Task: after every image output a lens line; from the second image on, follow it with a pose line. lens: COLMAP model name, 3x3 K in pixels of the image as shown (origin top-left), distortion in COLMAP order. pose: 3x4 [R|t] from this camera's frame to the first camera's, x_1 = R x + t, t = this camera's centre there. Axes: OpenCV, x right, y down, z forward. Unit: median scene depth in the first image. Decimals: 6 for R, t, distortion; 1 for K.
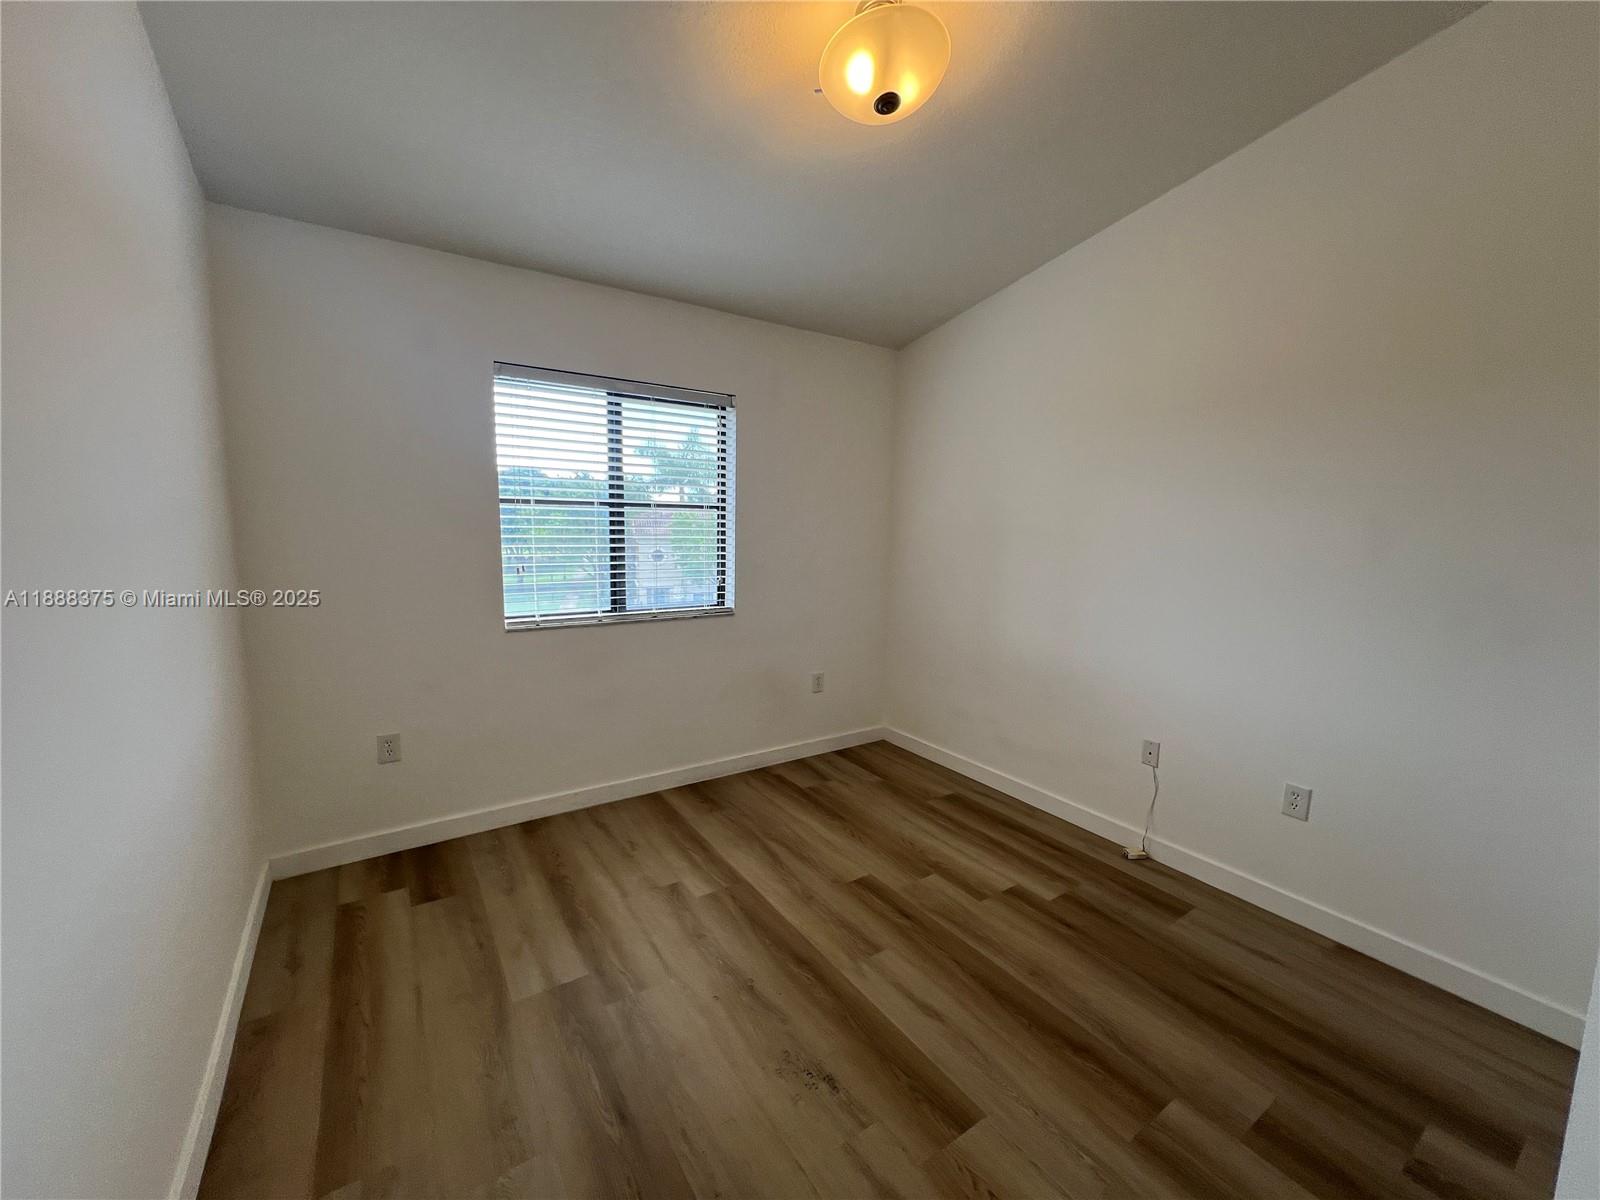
lens RADIAL K [[645.4, 0, 801.0], [0, 645.4, 590.7], [0, 0, 1]] dist [-0.000488, -0.000013]
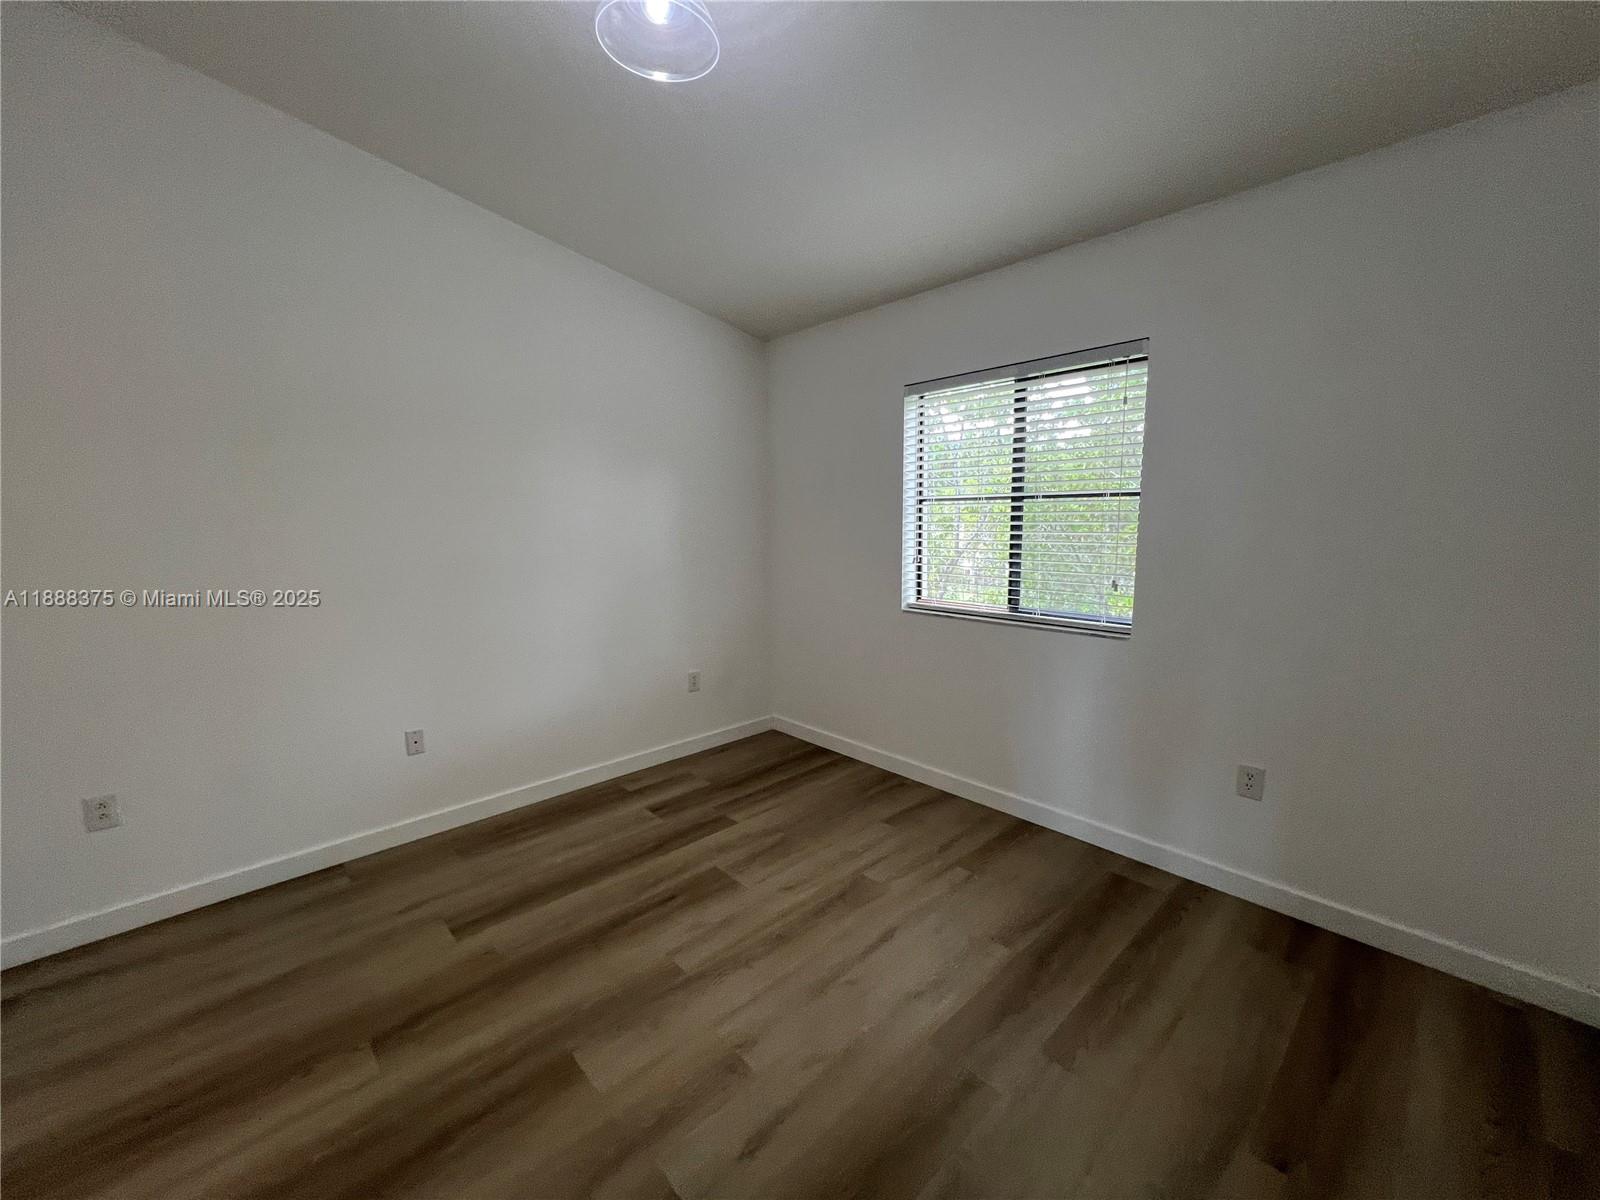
lens RADIAL K [[638.9, 0, 800.0], [0, 638.9, 600.0], [0, 0, 1]] dist [0.000289, 0.000007]
pose [[0.161687, 0.113113, -0.980338, 0.592304], [-0.099687, 0.990200, 0.097809, -0.046784], [0.981794, 0.081912, 0.171379, 0.545981]]
